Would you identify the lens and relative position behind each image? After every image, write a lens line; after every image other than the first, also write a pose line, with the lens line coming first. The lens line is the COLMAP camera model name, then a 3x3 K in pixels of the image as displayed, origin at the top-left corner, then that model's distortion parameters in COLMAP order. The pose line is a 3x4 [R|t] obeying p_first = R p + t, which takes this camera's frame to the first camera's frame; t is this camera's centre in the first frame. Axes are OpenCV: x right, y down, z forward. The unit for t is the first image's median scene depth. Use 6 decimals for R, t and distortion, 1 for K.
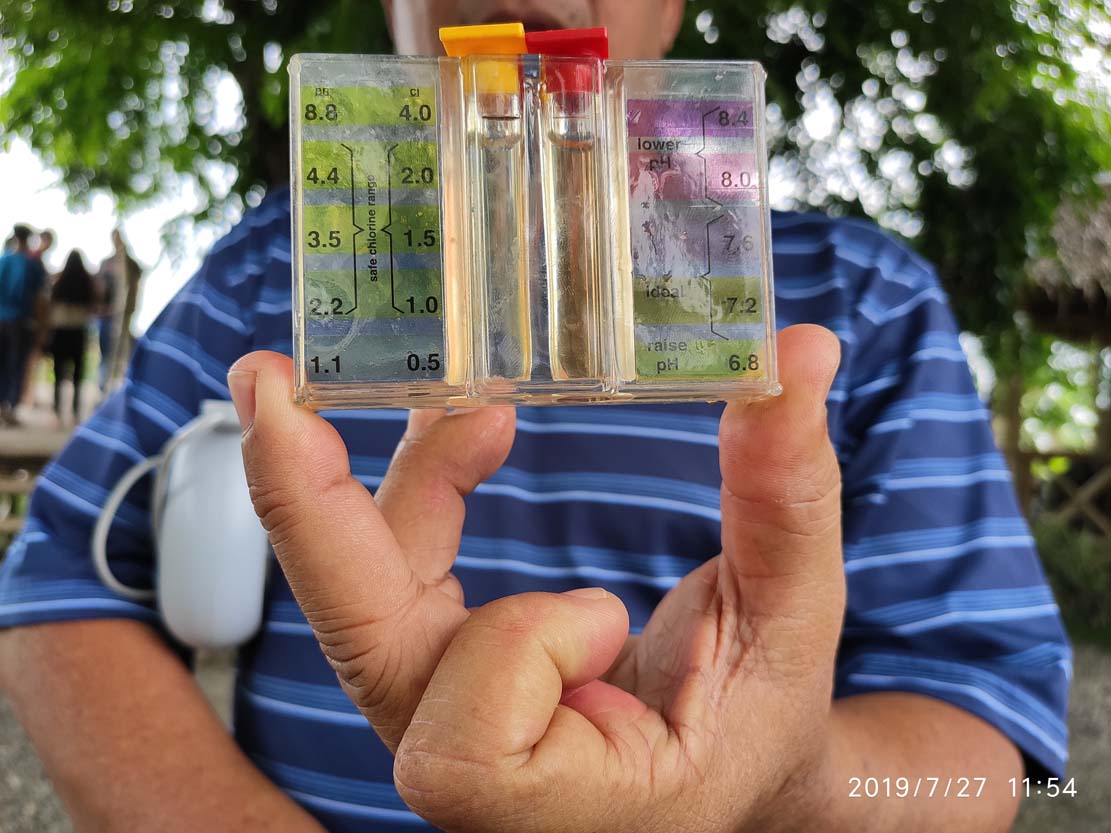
lens RADIAL K [[823.0, 0, 545.5], [0, 823.0, 441.7], [0, 0, 1]] dist [0.064460, -0.090014]
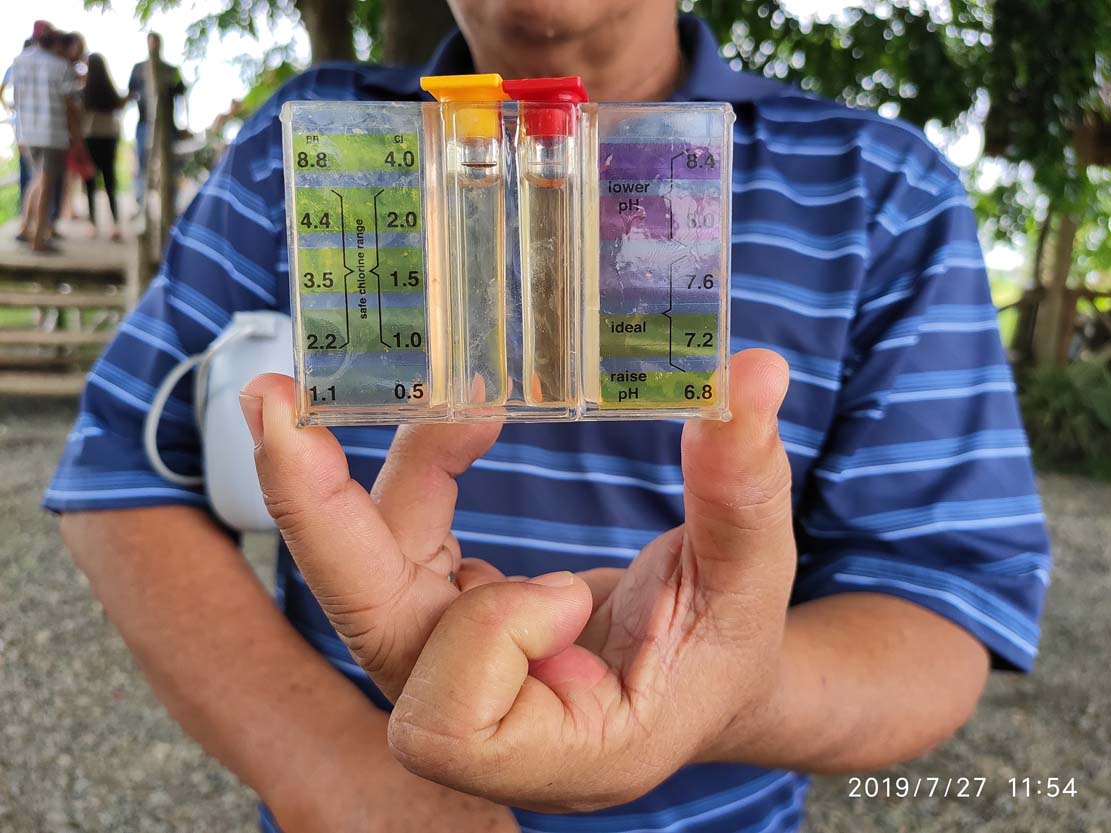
lens RADIAL K [[823.0, 0, 554.4], [0, 823.0, 409.2], [0, 0, 1]] dist [0.064460, -0.090014]
pose [[0.998821, 0.022251, -0.043153, 0.042348], [-0.014414, 0.984626, 0.174082, -0.116207], [0.046363, -0.173255, 0.983785, -0.043971]]
